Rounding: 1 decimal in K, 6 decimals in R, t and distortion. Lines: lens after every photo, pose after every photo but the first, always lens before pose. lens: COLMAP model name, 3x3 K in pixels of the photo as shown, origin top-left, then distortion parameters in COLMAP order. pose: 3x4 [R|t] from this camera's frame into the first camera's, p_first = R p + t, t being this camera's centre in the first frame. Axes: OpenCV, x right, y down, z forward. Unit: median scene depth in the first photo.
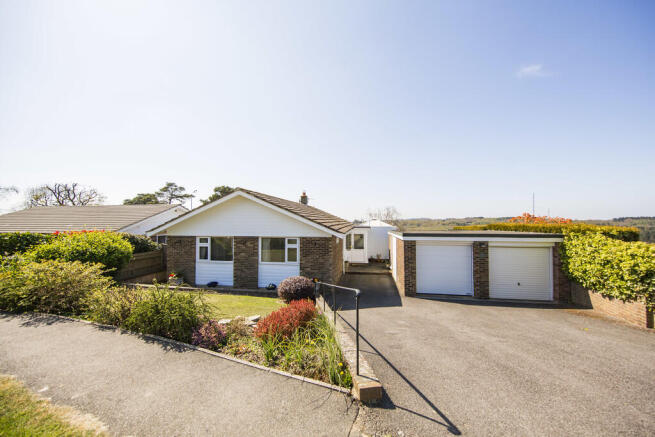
lens RADIAL K [[216.3, 0, 328.7], [0, 216.3, 219.2], [0, 0, 1]] dist [-0.000506, -0.001191]
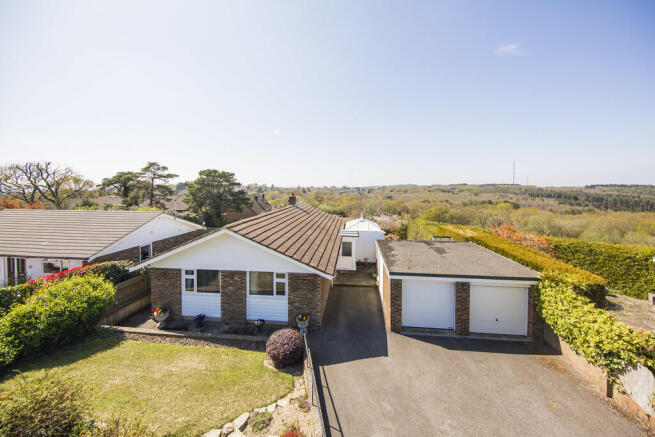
lens RADIAL K [[215.9, 0, 327.2], [0, 215.9, 192.3], [0, 0, 1]] dist [-0.001568, -0.001160]
pose [[0.998898, 0.003096, 0.046833, -0.001337], [-0.004712, 0.999396, 0.034432, -0.318054], [-0.046698, -0.034615, 0.998309, 0.006499]]
